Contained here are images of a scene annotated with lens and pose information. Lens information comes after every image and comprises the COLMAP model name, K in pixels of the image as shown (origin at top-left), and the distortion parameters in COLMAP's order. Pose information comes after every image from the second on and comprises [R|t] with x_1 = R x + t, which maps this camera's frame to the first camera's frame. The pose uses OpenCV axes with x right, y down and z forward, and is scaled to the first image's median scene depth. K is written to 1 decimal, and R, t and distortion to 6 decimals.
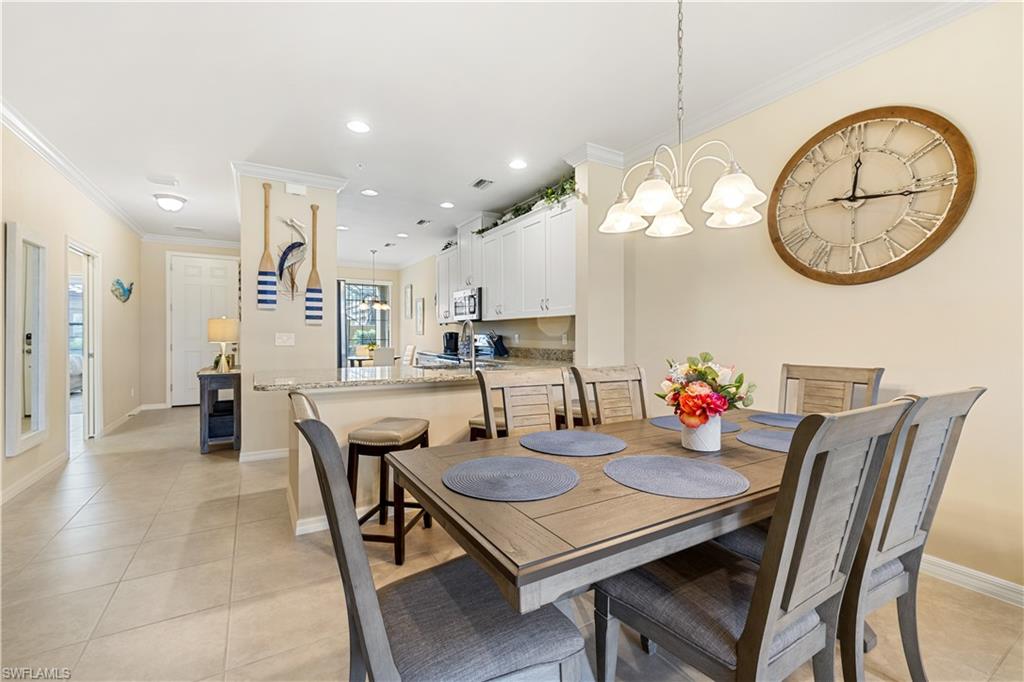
lens RADIAL K [[440.2, 0, 515.1], [0, 440.2, 336.2], [0, 0, 1]] dist [-0.001877, -0.000092]
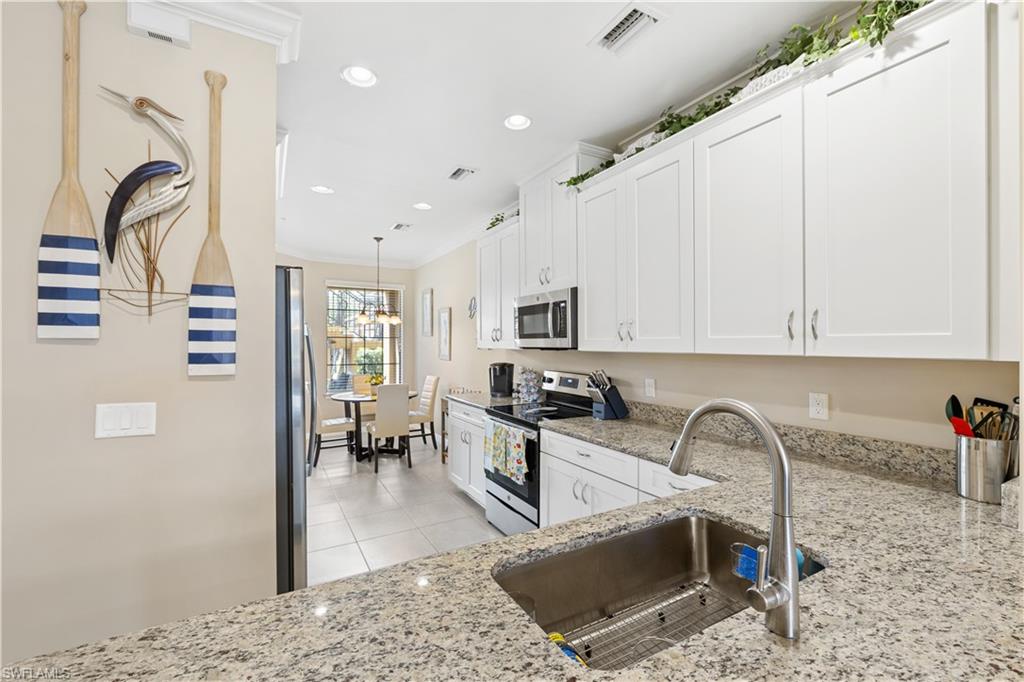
lens RADIAL K [[440.2, 0, 515.1], [0, 440.2, 336.2], [0, 0, 1]] dist [-0.001877, -0.000092]
pose [[0.999715, -0.001585, -0.023811, -0.151780], [0.001122, 0.999811, -0.019423, -0.046368], [0.023837, 0.019390, 0.999528, 0.524097]]
